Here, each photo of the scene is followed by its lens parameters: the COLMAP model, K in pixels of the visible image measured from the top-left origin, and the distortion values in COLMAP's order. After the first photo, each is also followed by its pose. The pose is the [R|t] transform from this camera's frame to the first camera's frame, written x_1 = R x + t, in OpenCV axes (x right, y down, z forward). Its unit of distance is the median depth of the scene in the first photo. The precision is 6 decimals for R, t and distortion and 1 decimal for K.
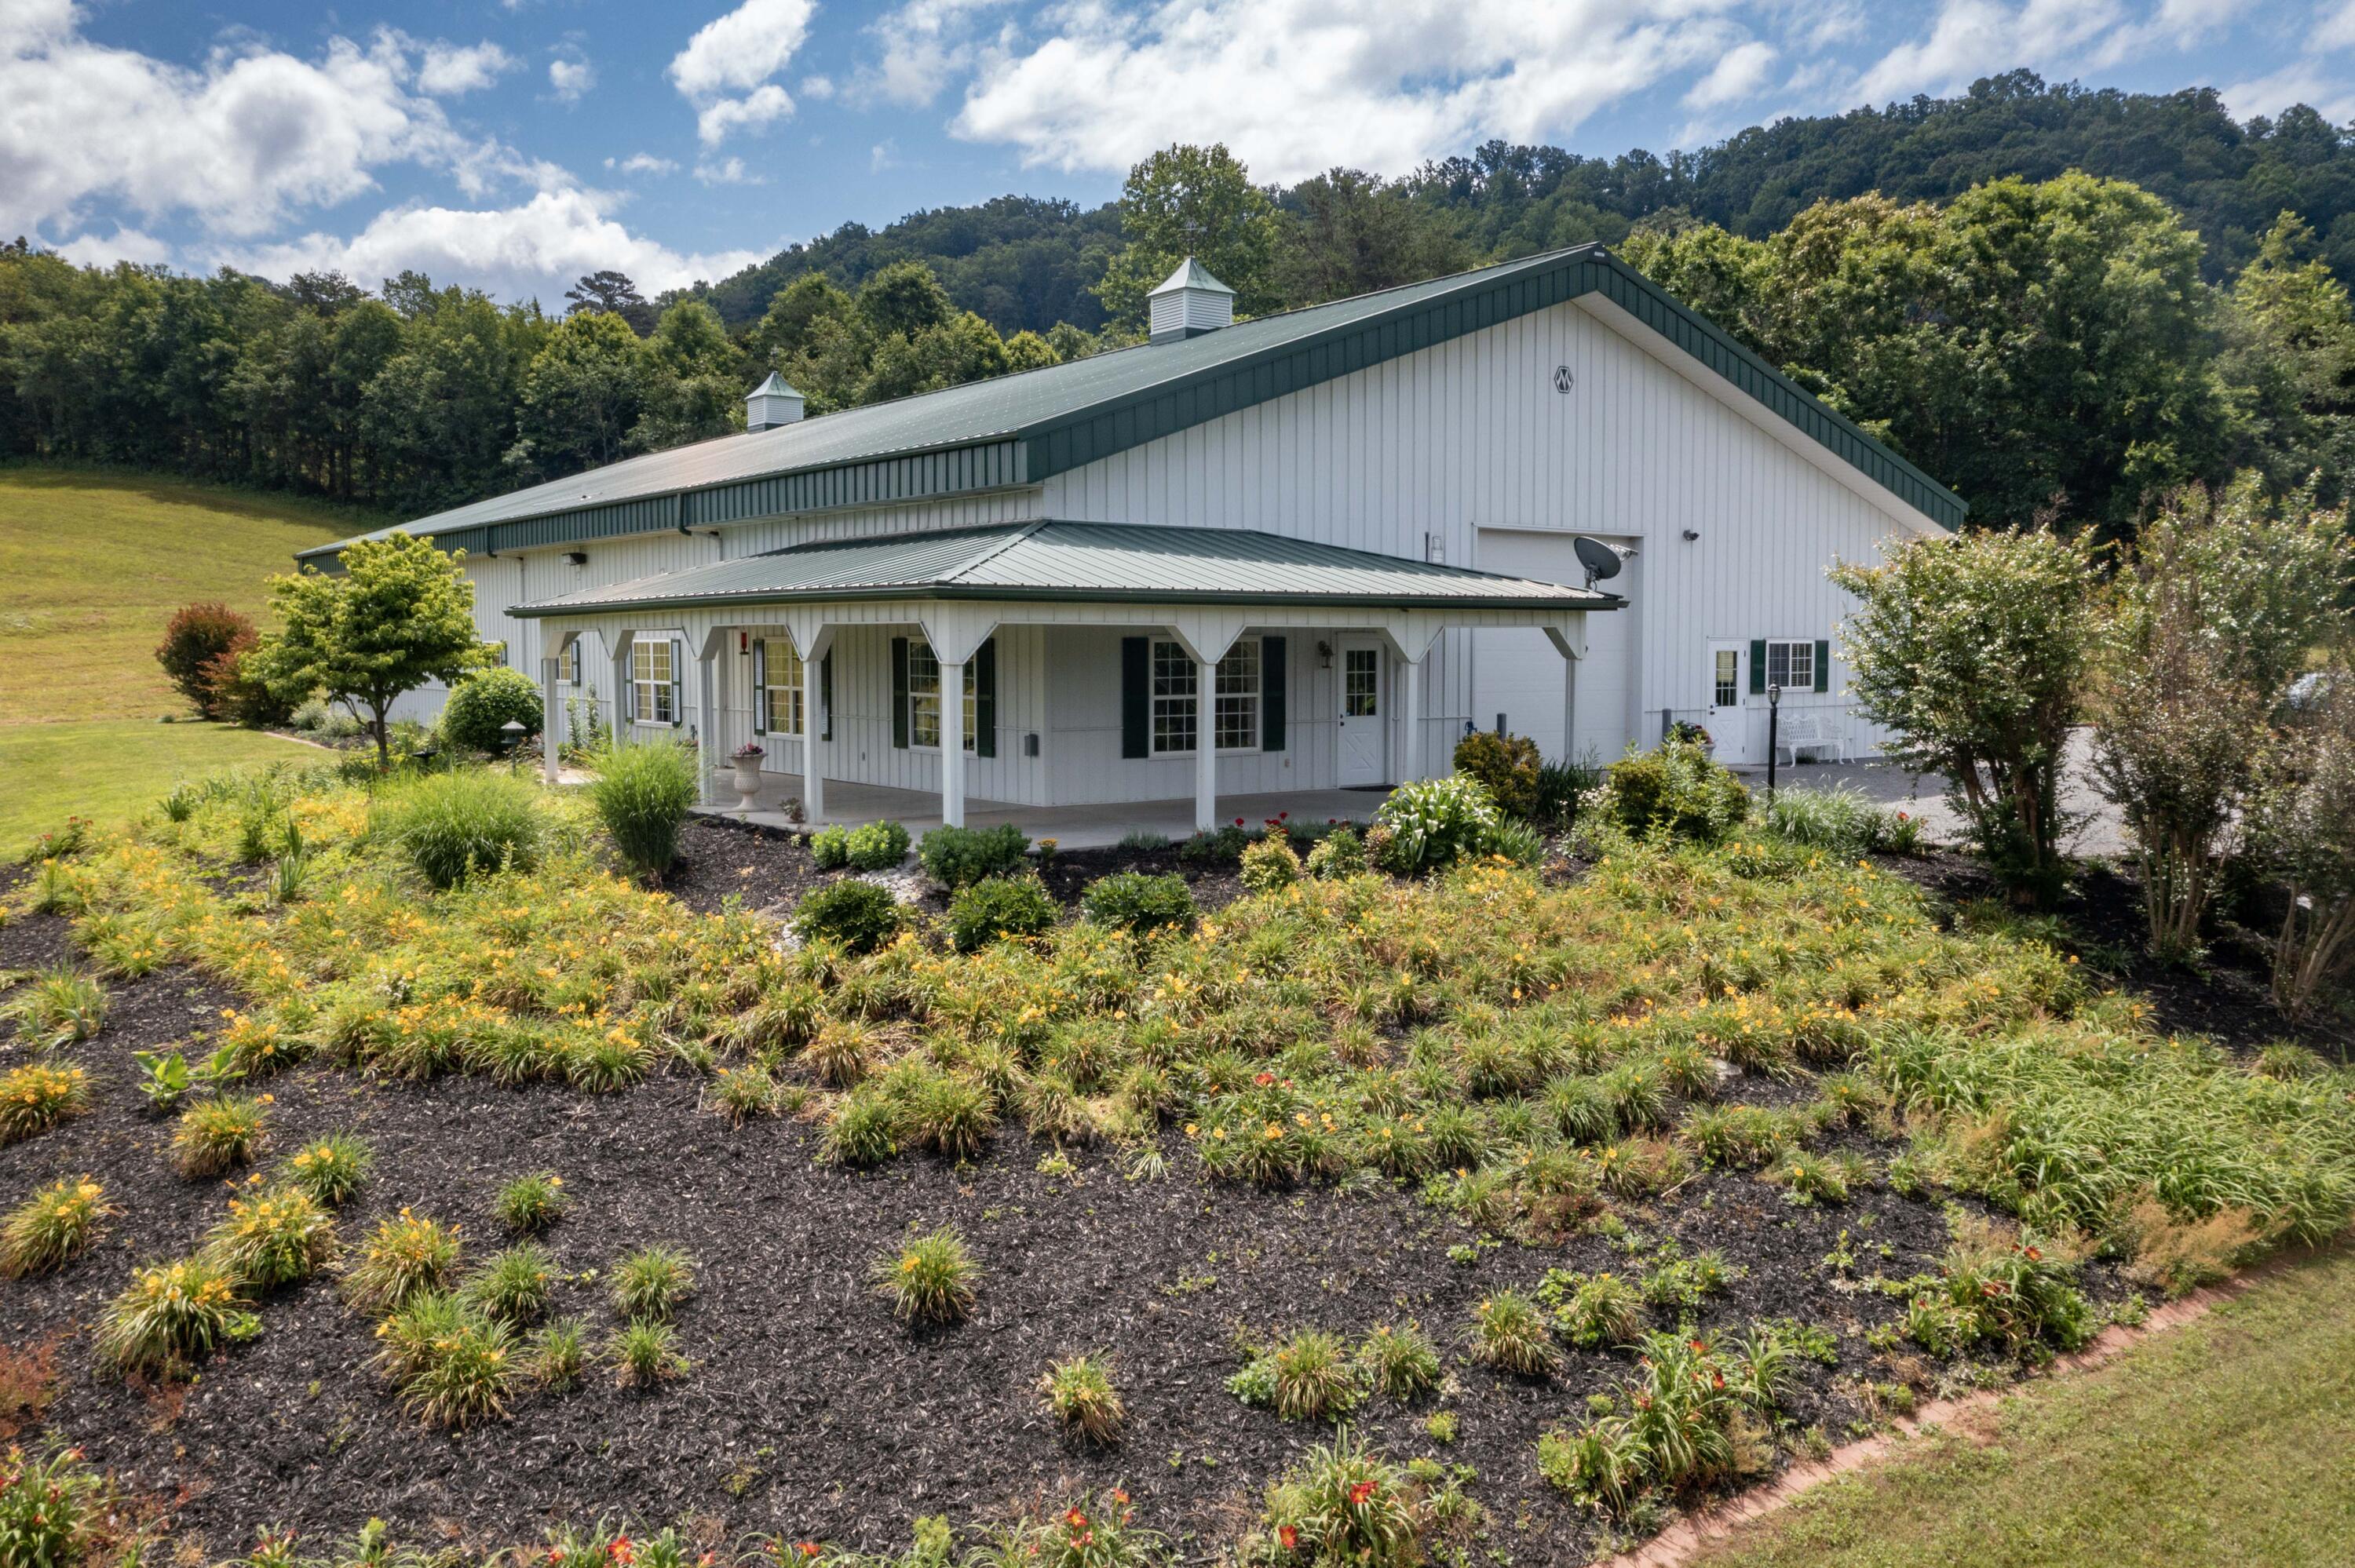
lens RADIAL K [[1900.1, 0, 1171.8], [0, 1900.1, 721.9], [0, 0, 1]] dist [0.001706, 0.020314]
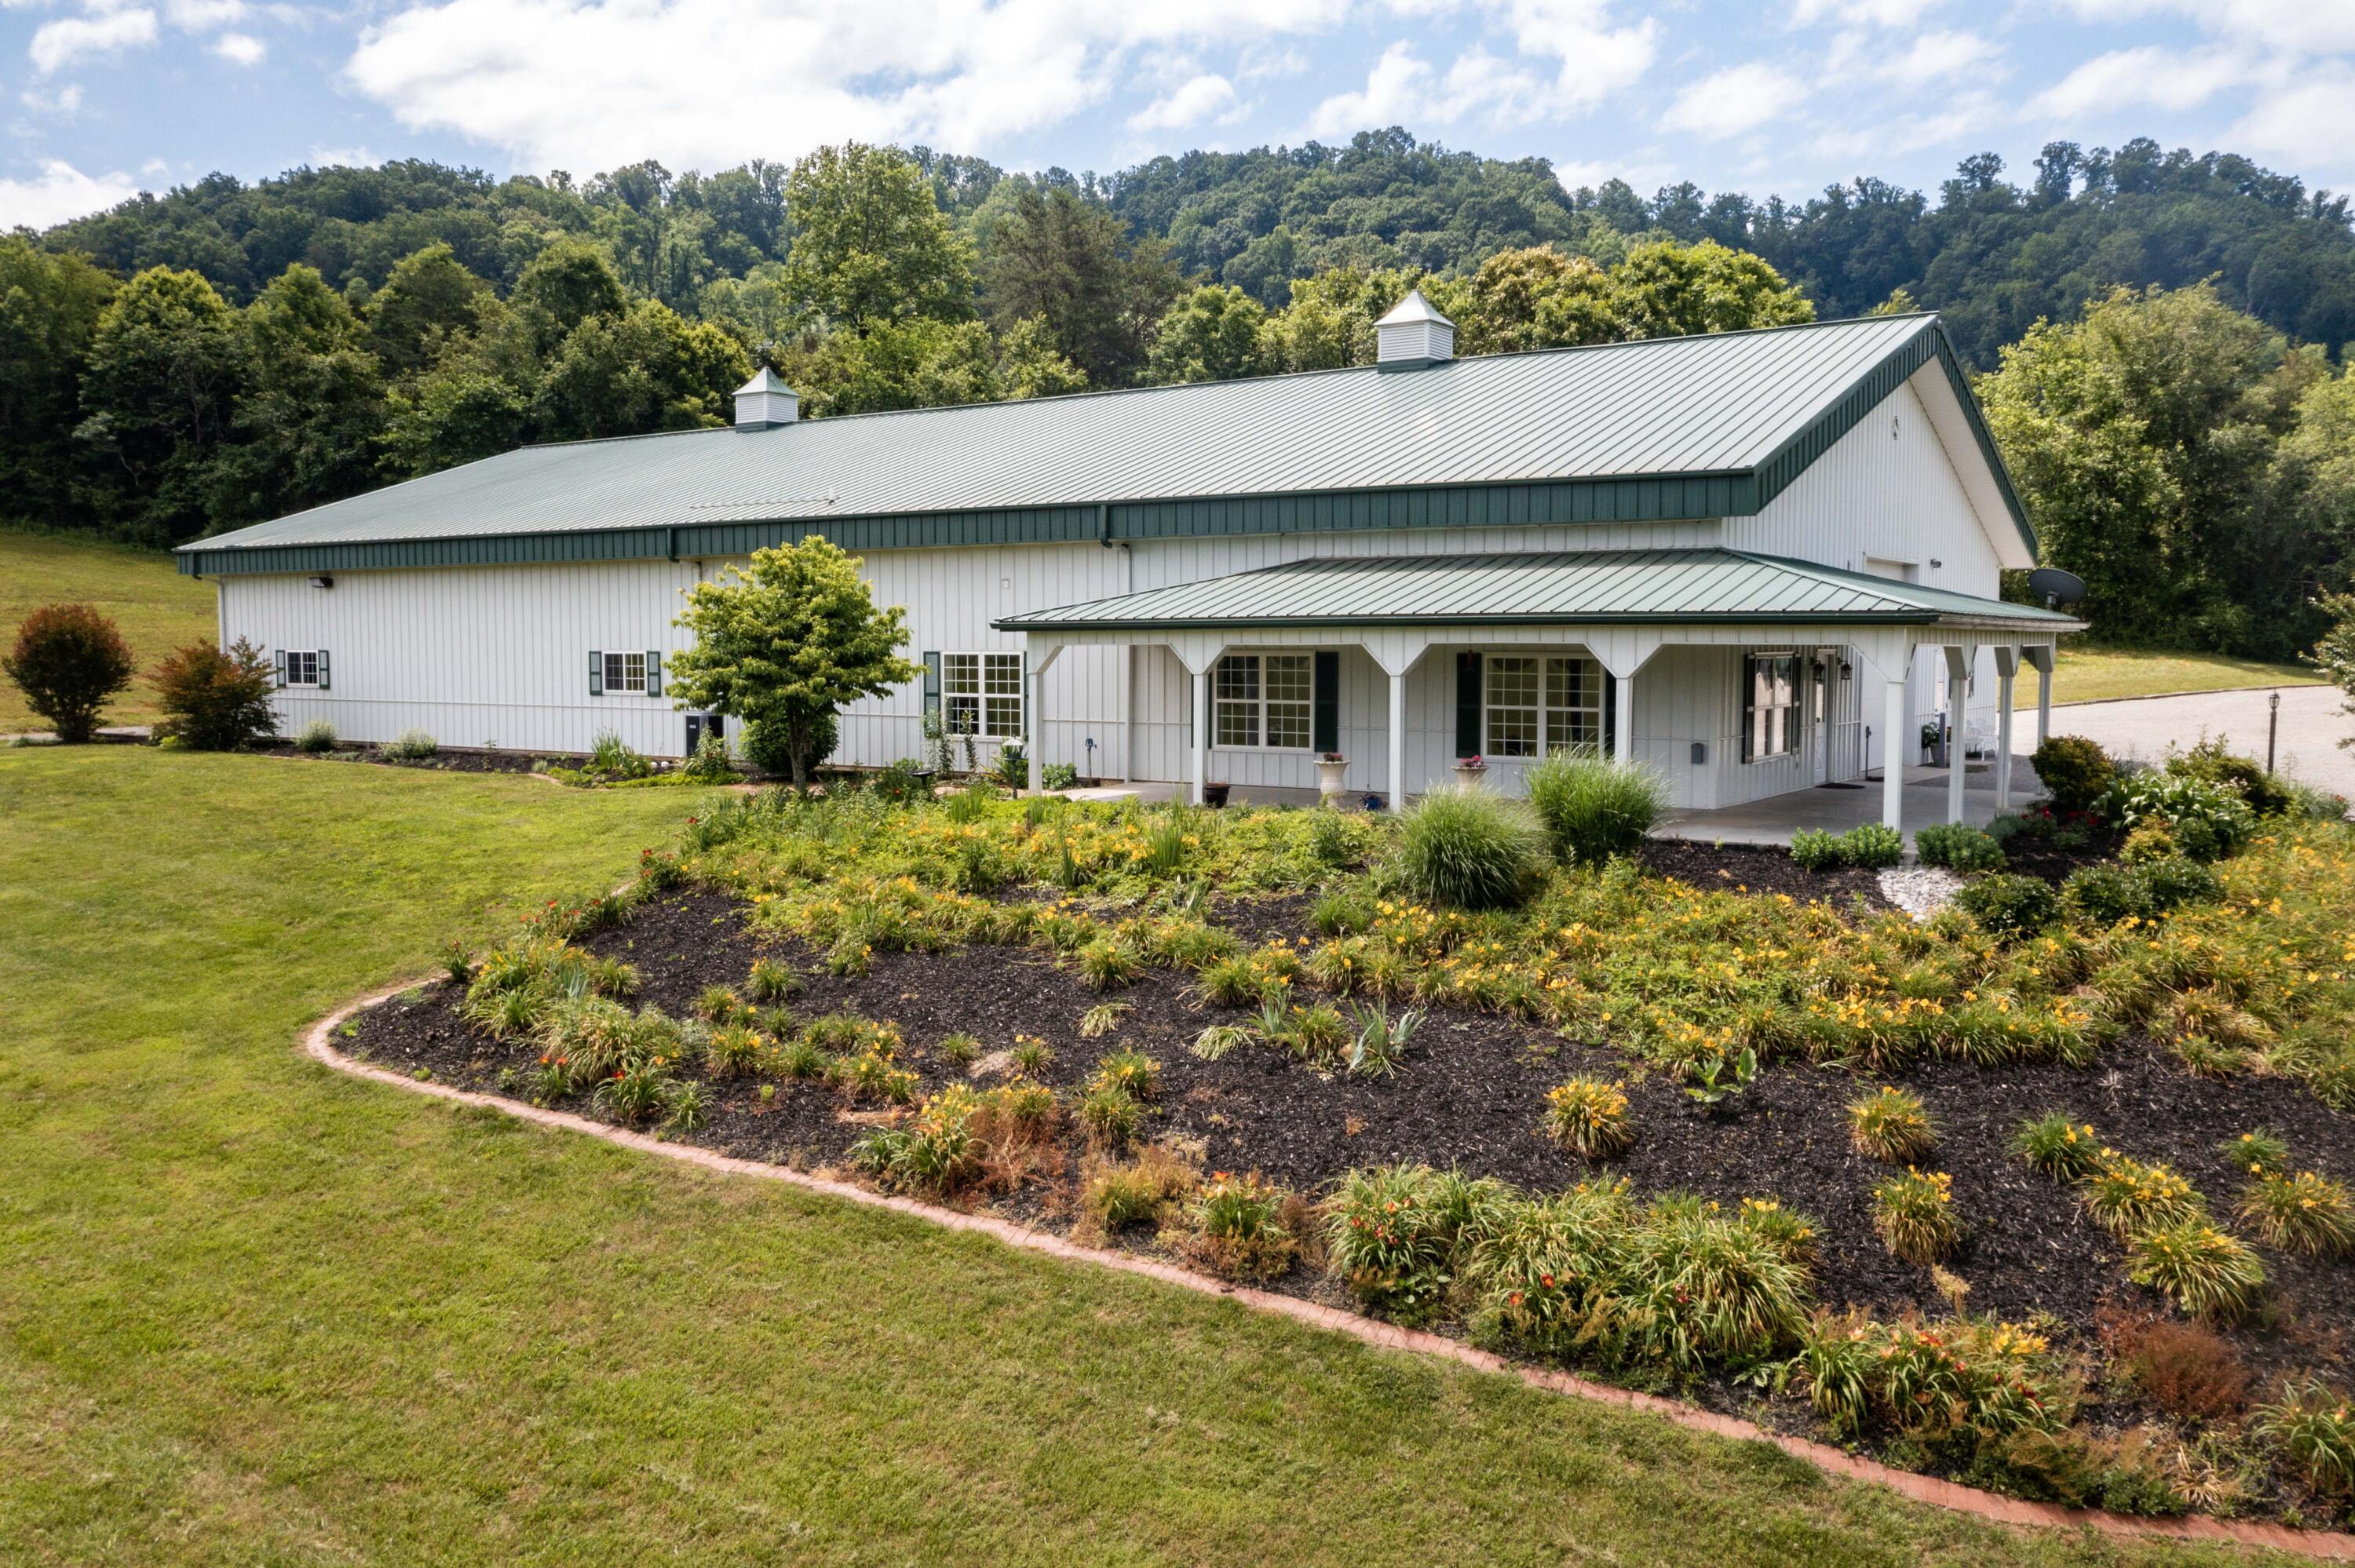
lens RADIAL K [[1900.1, 0, 1171.8], [0, 1900.1, 721.9], [0, 0, 1]] dist [0.001706, 0.020314]
pose [[0.939638, -0.014018, 0.341883, -0.181542], [0.013915, 0.999899, 0.002754, -0.003256], [-0.341887, 0.002170, 0.939739, 0.017375]]
